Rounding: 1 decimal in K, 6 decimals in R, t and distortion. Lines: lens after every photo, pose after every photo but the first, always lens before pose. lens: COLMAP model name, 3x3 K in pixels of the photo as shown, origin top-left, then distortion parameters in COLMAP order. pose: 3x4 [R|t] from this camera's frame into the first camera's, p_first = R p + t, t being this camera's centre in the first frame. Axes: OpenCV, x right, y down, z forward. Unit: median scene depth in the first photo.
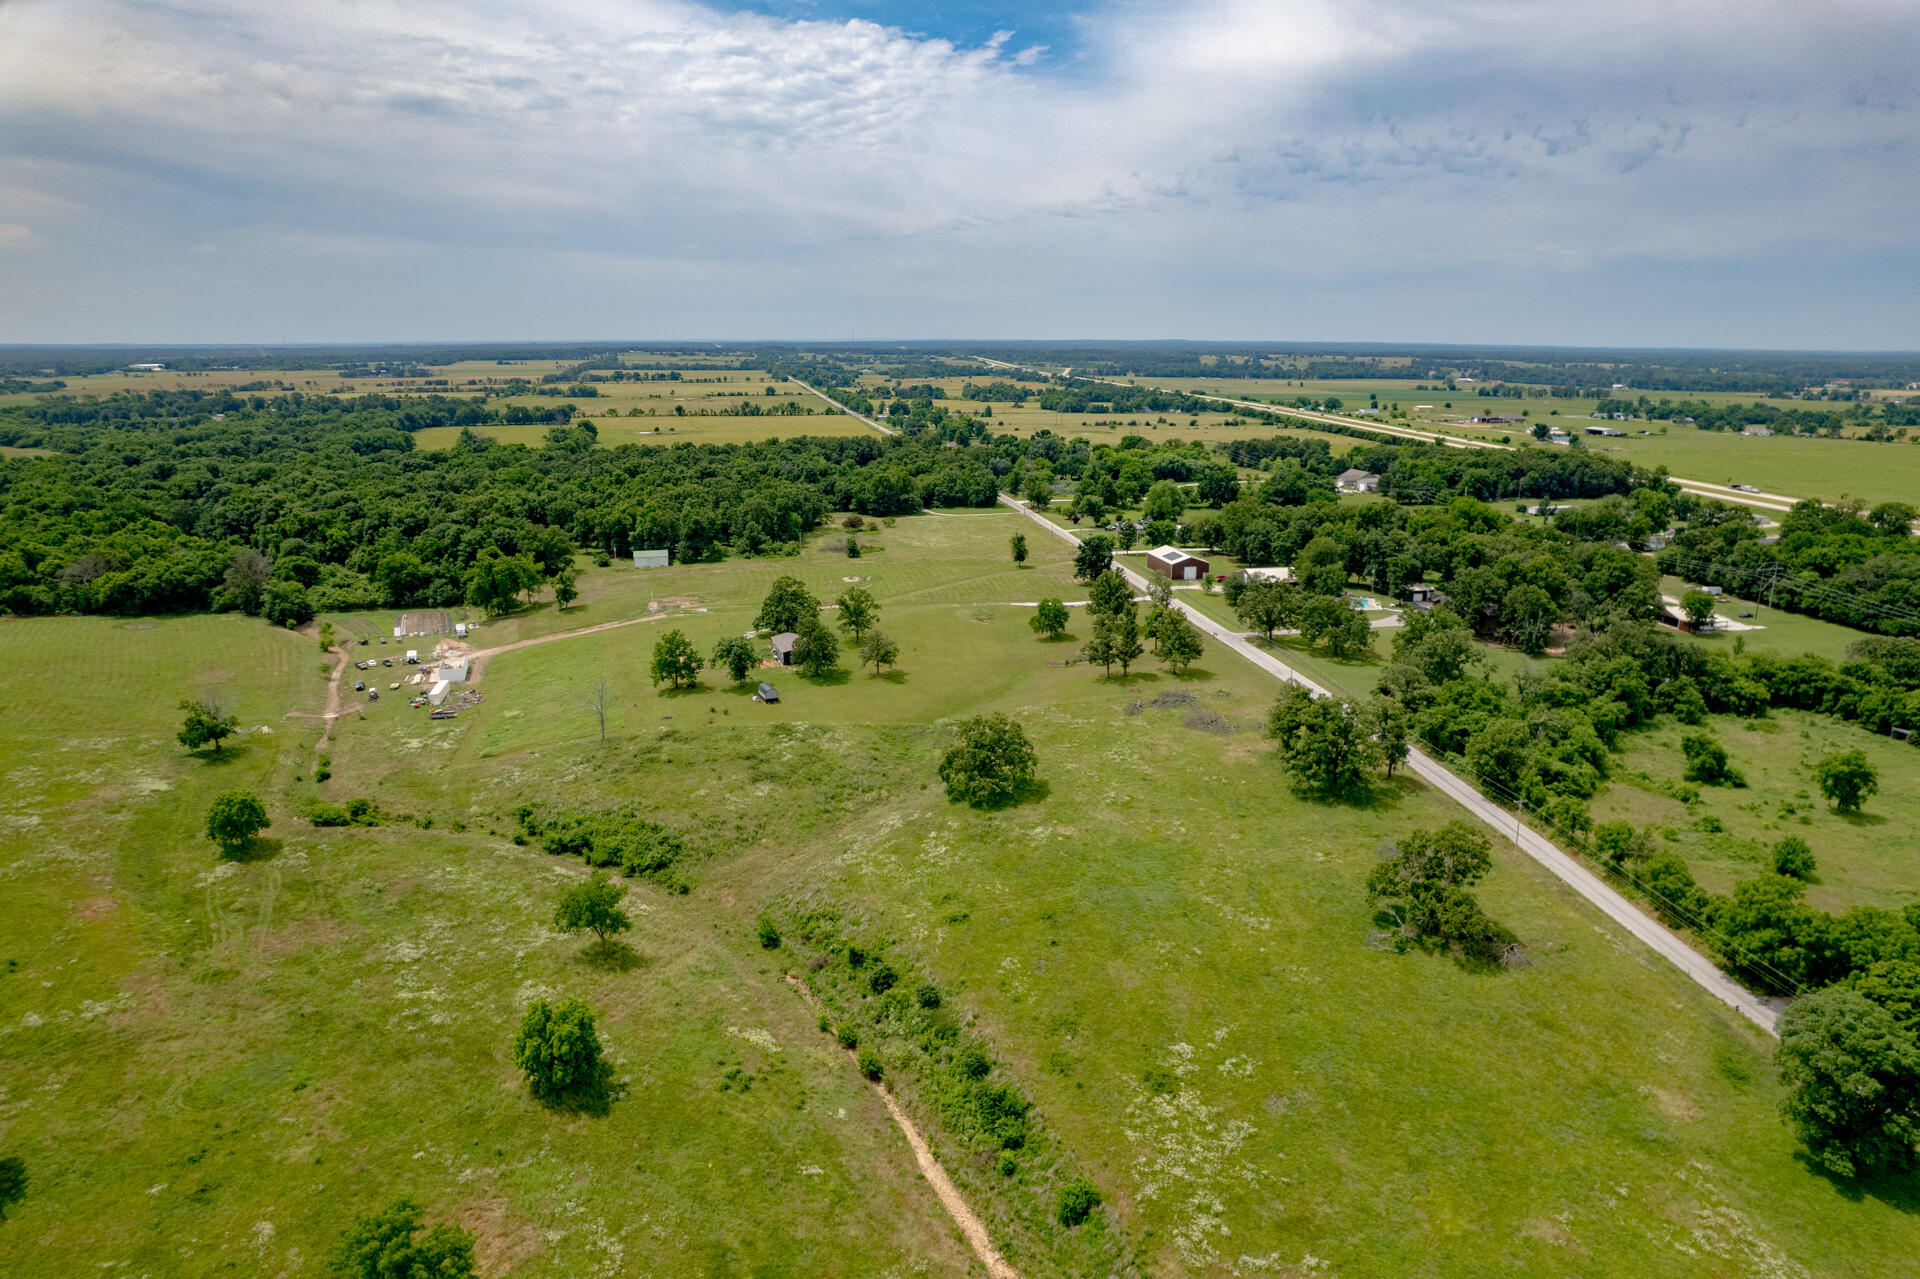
lens RADIAL K [[1231.1, 0, 969.4], [0, 1231.1, 663.2], [0, 0, 1]] dist [-0.076457, 0.068695]
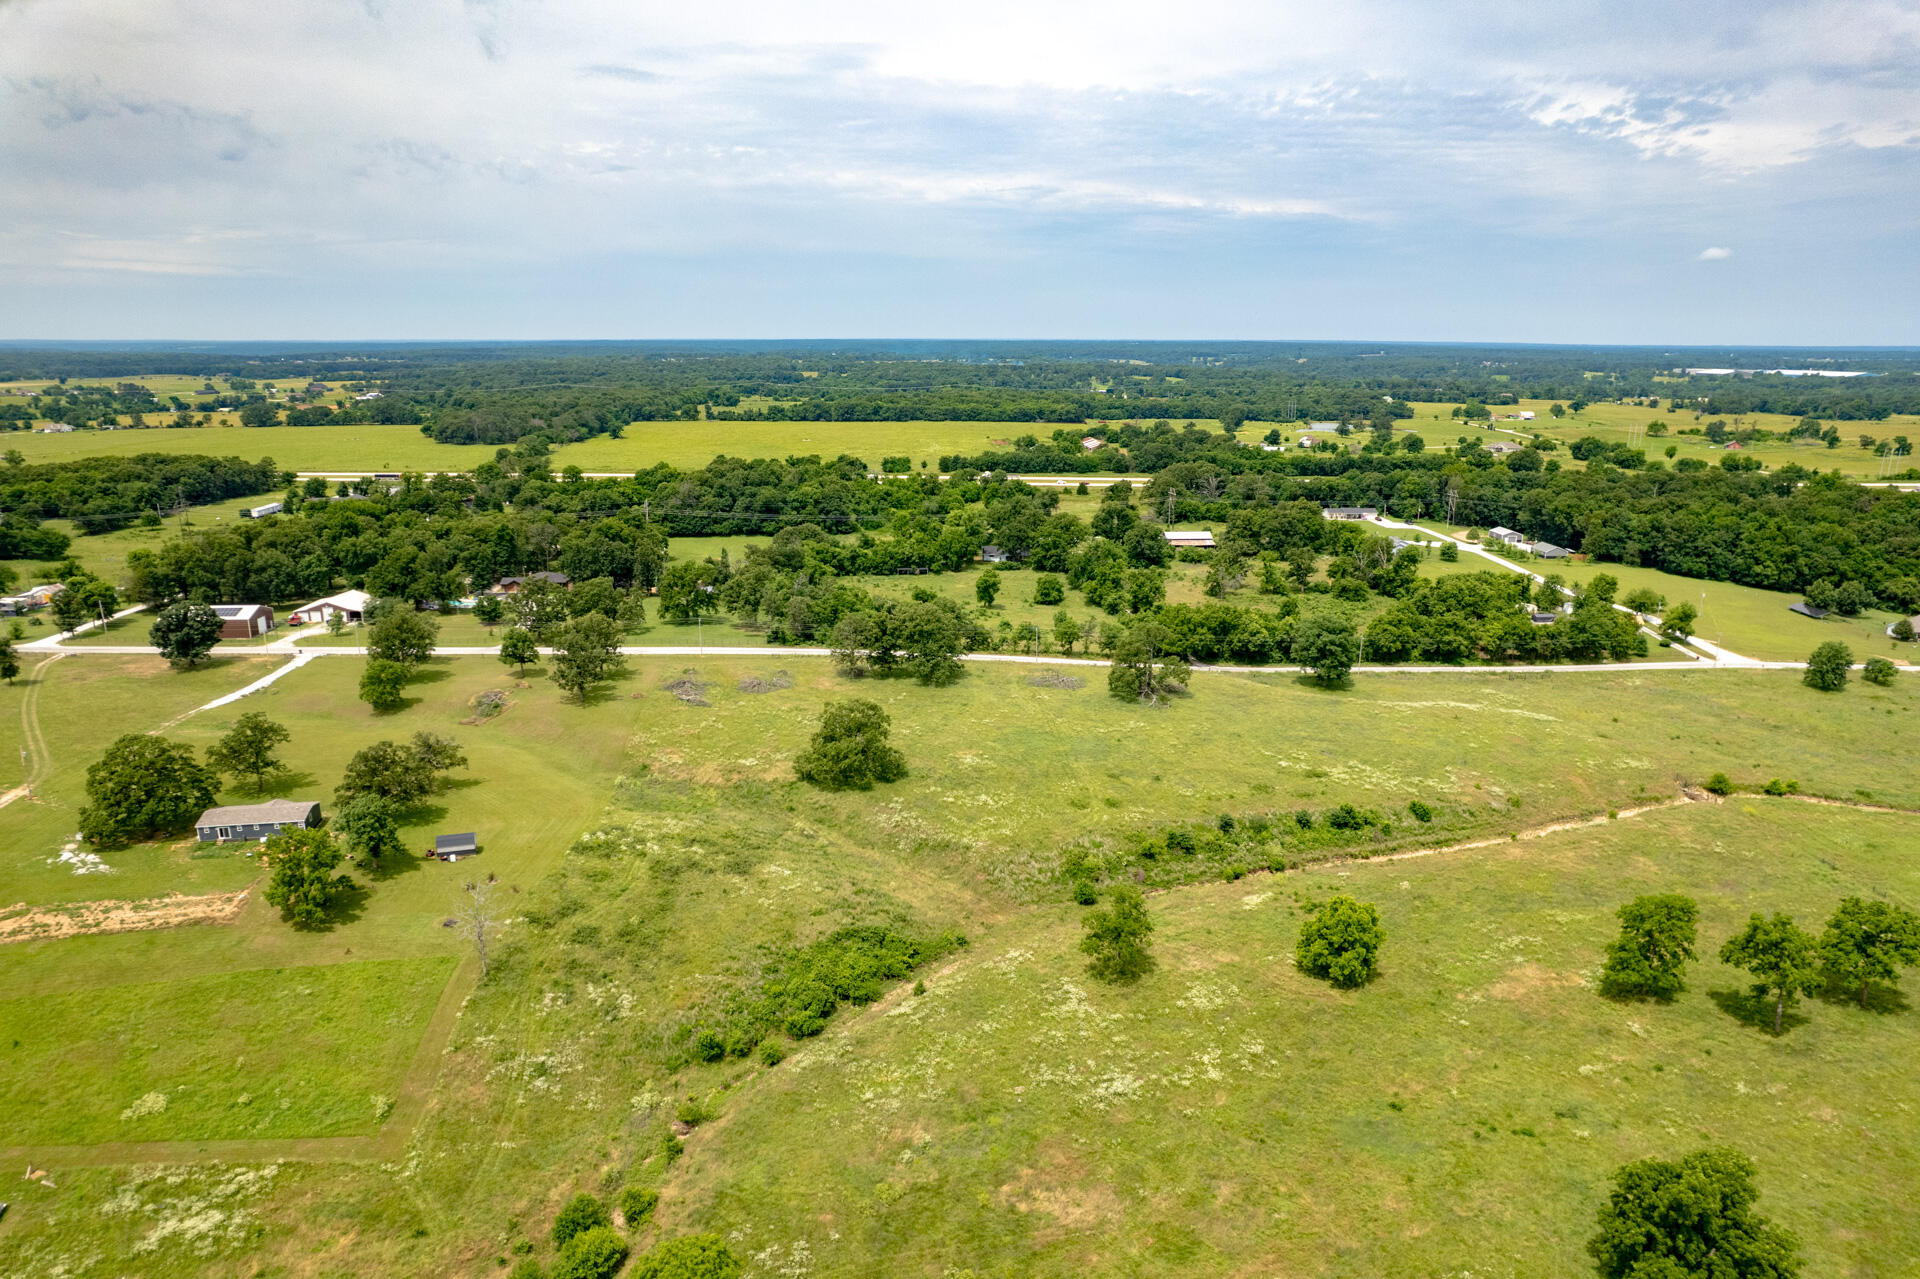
lens RADIAL K [[1231.1, 0, 969.5], [0, 1231.1, 652.0], [0, 0, 1]] dist [-0.076457, 0.068695]
pose [[0.141531, -0.252900, 0.957084, -0.560195], [0.254977, 0.943509, 0.211607, -0.112259], [-0.956533, 0.214085, 0.198020, 0.407990]]
